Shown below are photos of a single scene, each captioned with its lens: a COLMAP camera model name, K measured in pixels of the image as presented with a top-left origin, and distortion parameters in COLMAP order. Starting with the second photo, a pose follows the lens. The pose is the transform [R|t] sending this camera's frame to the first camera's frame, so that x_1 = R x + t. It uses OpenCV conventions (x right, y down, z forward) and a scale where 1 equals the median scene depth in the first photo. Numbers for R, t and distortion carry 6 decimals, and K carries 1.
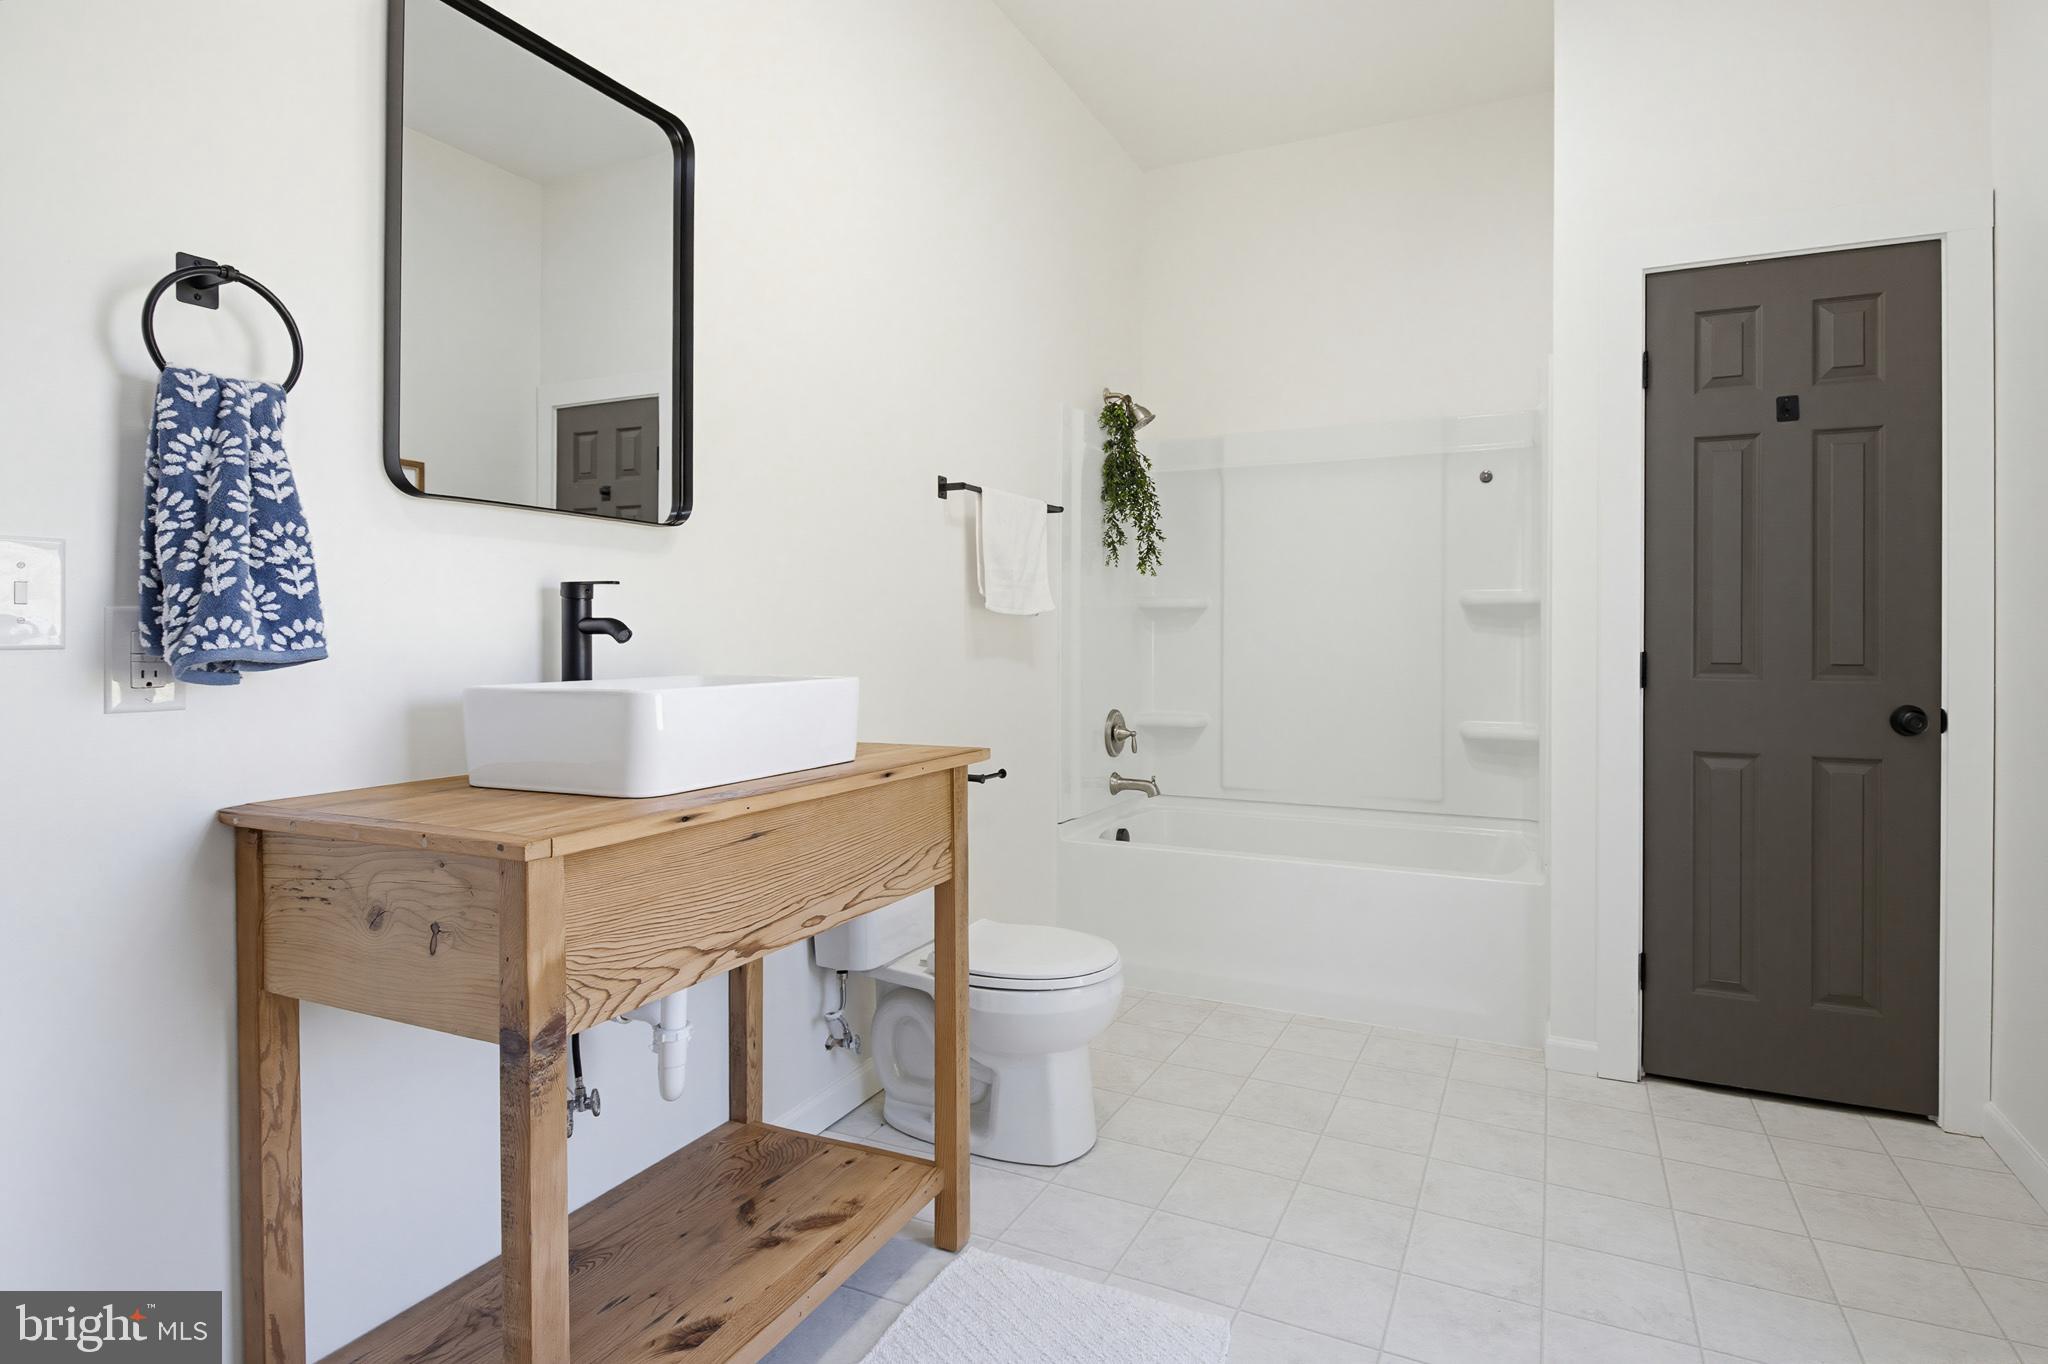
lens RADIAL K [[1015.1, 0, 1035.1], [0, 1015.1, 650.1], [0, 0, 1]] dist [0.030474, -0.023856]
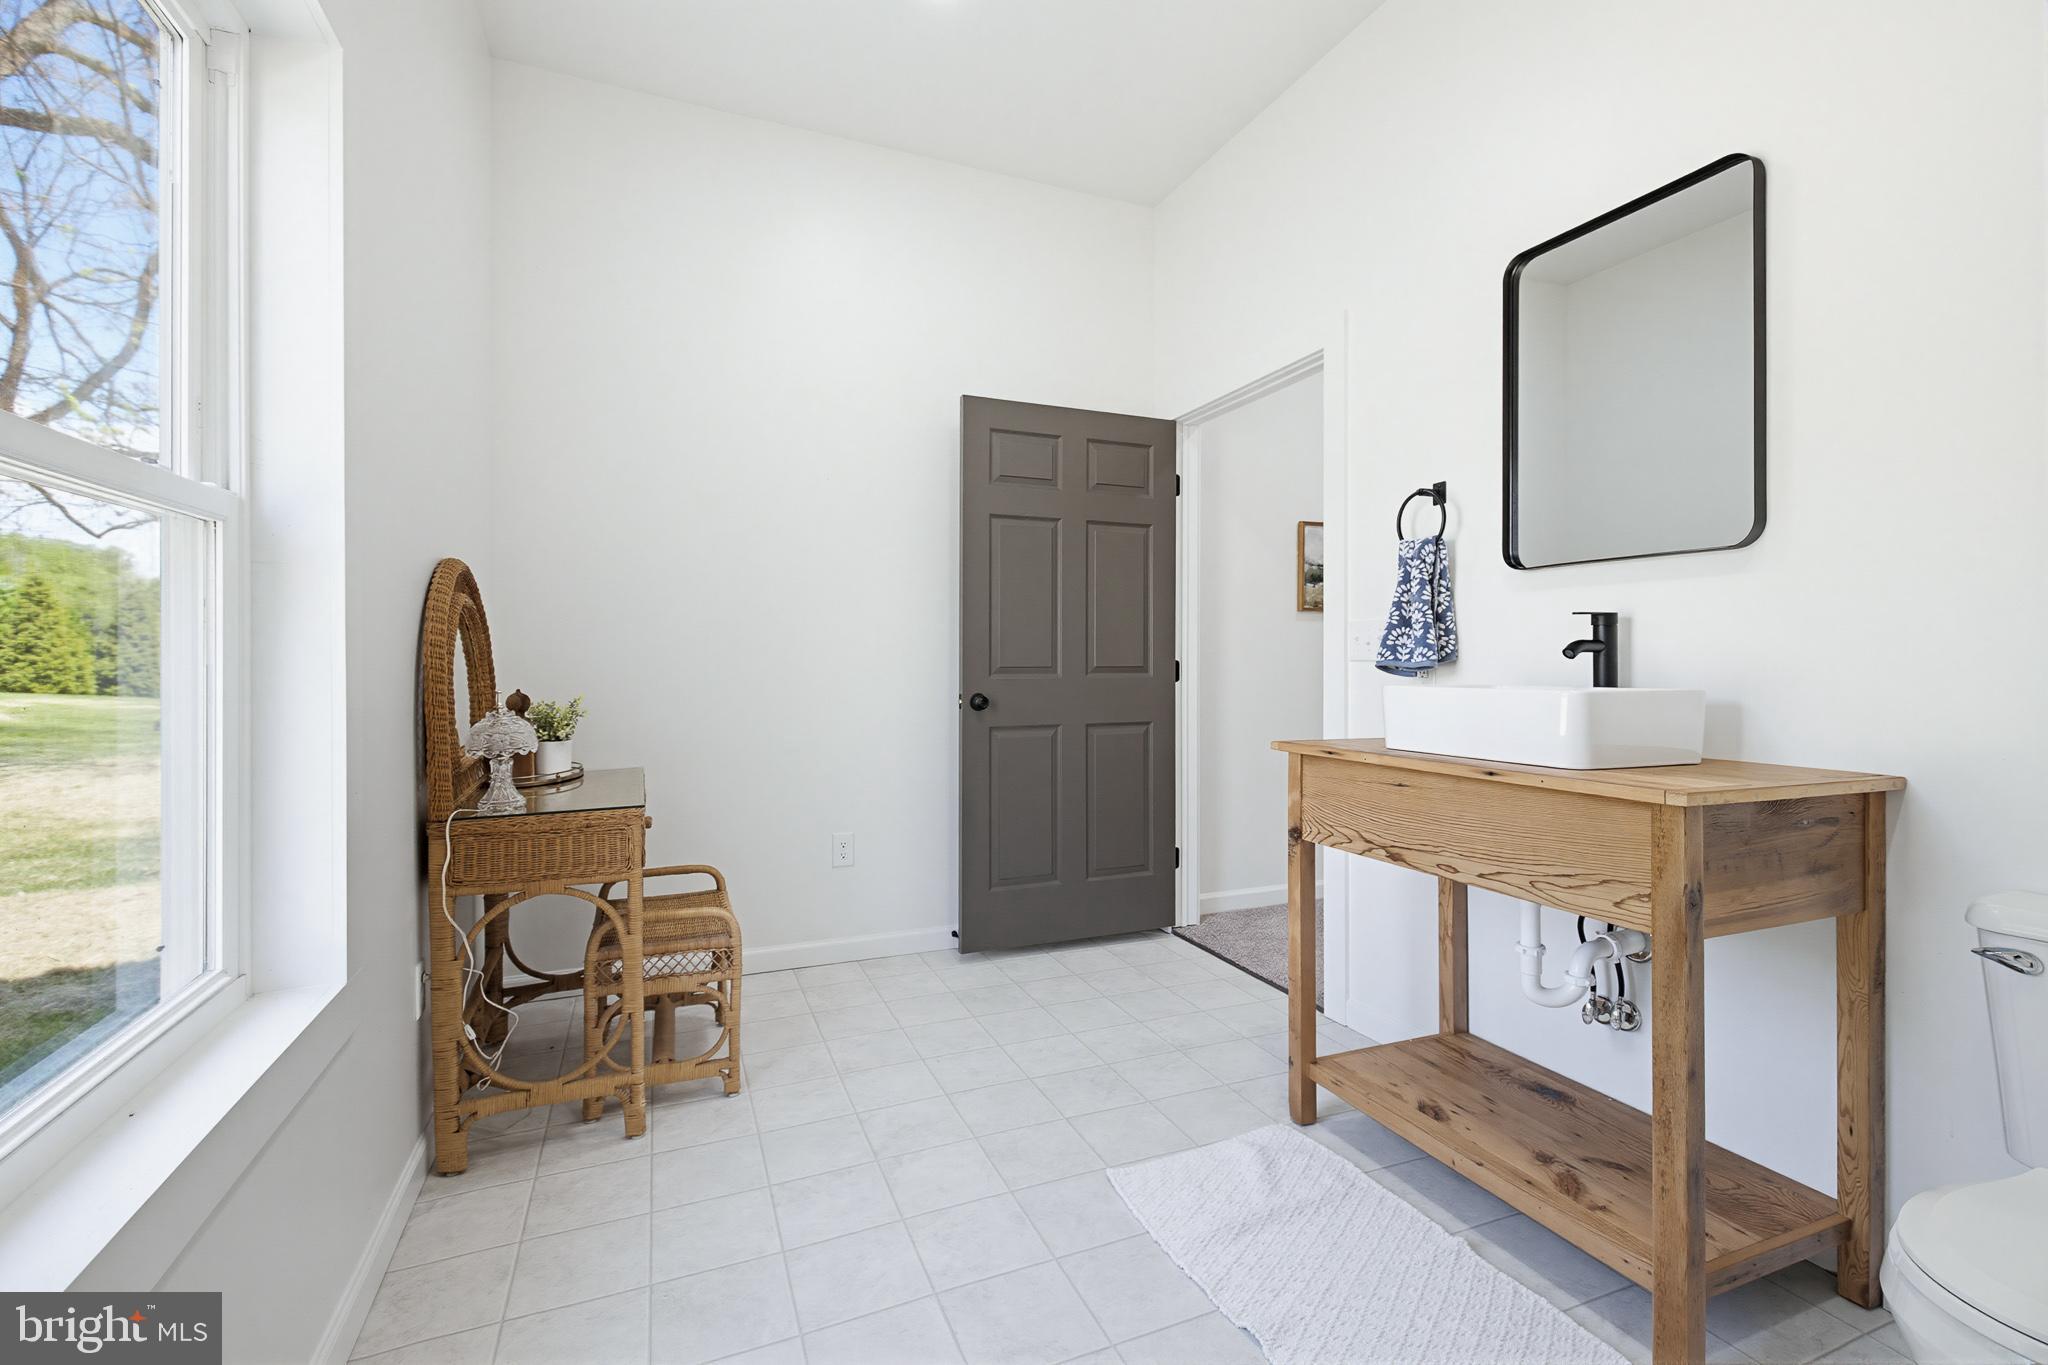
lens RADIAL K [[1015.1, 0, 1035.1], [0, 1015.1, 650.6], [0, 0, 1]] dist [0.030474, -0.023856]
pose [[-0.669166, -0.003446, -0.743105, 1.024346], [-0.000211, 0.999990, -0.004447, -0.010727], [0.743113, -0.002819, -0.669161, 1.348923]]
